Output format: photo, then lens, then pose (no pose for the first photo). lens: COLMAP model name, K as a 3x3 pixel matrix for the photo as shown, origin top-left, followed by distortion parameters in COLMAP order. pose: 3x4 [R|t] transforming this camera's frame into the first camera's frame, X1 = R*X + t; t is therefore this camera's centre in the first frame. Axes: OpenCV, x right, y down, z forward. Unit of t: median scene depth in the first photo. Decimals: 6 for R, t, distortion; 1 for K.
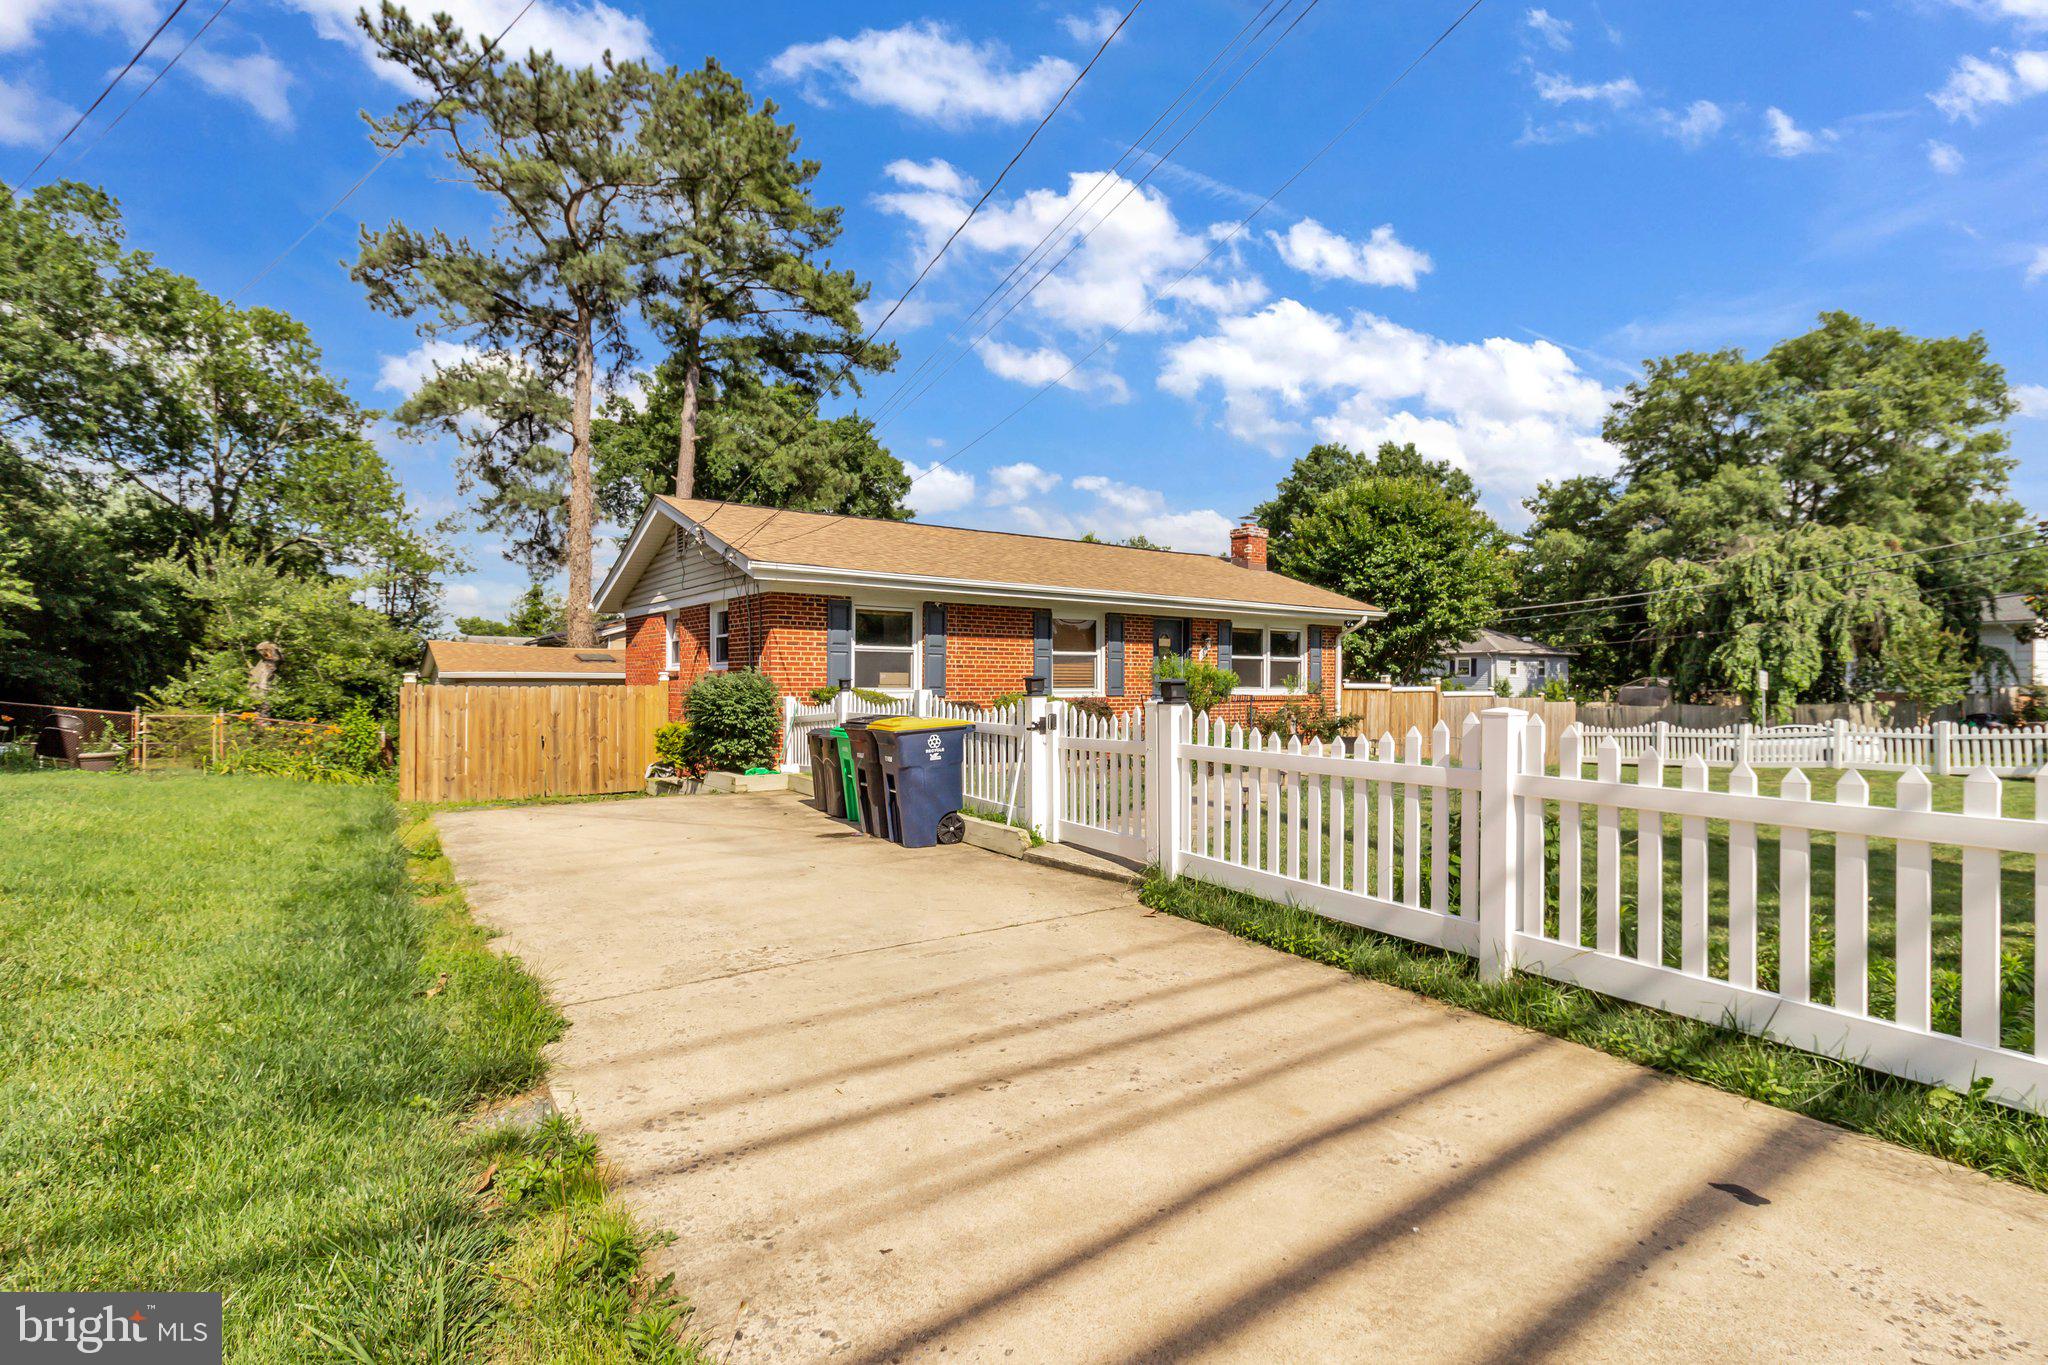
lens RADIAL K [[995.7, 0, 1024.0], [0, 995.7, 682.5], [0, 0, 1]] dist [0.028381, -0.000397]
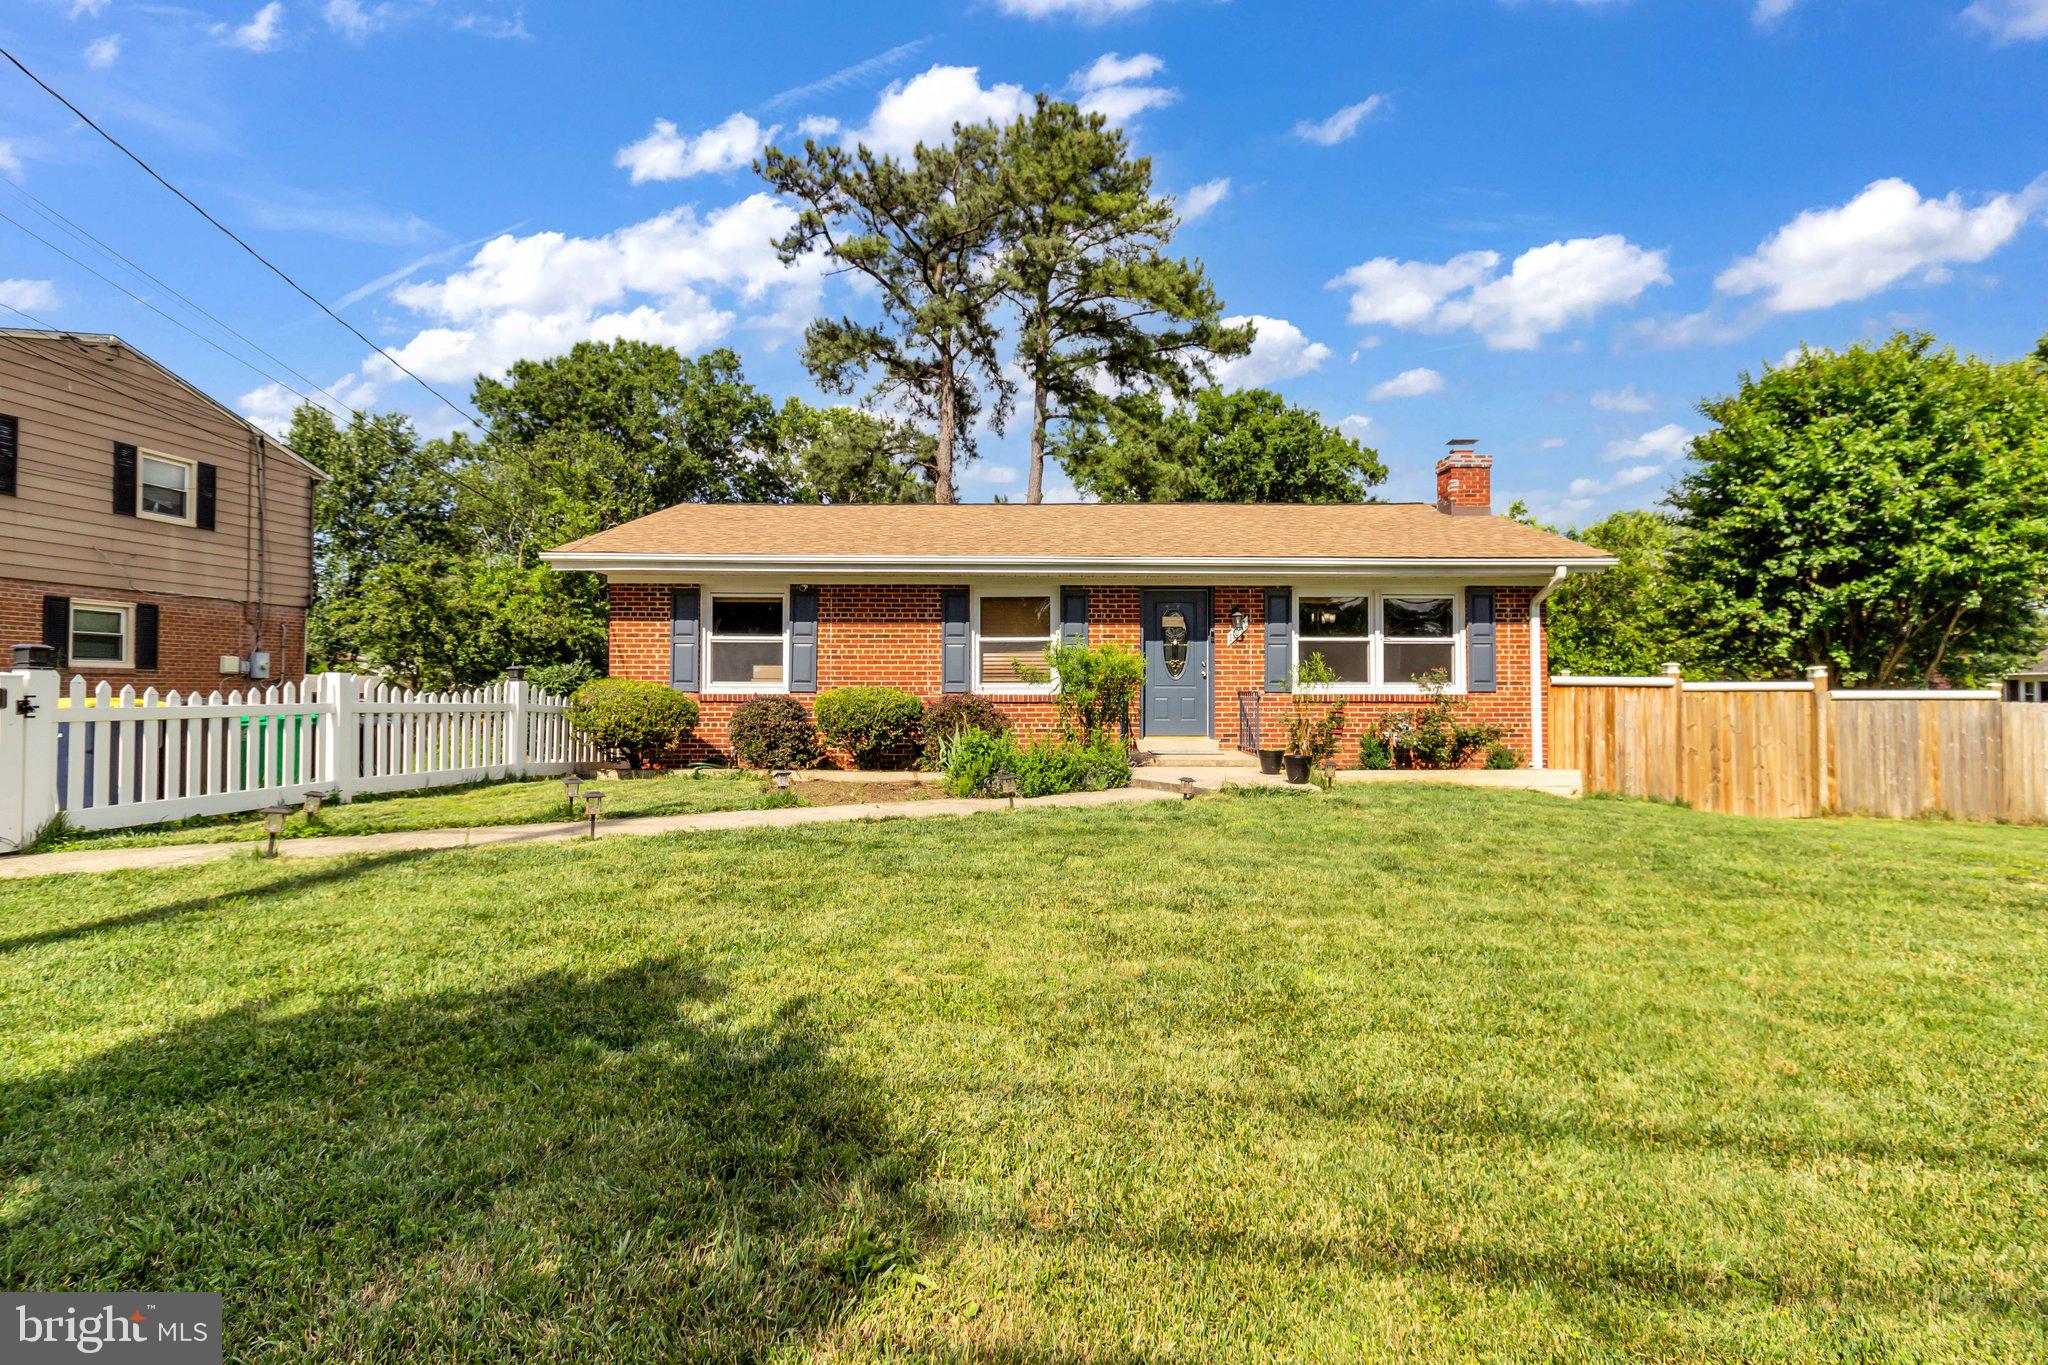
lens RADIAL K [[995.7, 0, 1024.0], [0, 995.7, 682.5], [0, 0, 1]] dist [0.028381, -0.000397]
pose [[0.798216, -0.011367, -0.602264, 0.461741], [-0.000523, 0.999808, -0.019563, 0.018042], [0.602371, 0.015930, 0.798057, 0.312018]]
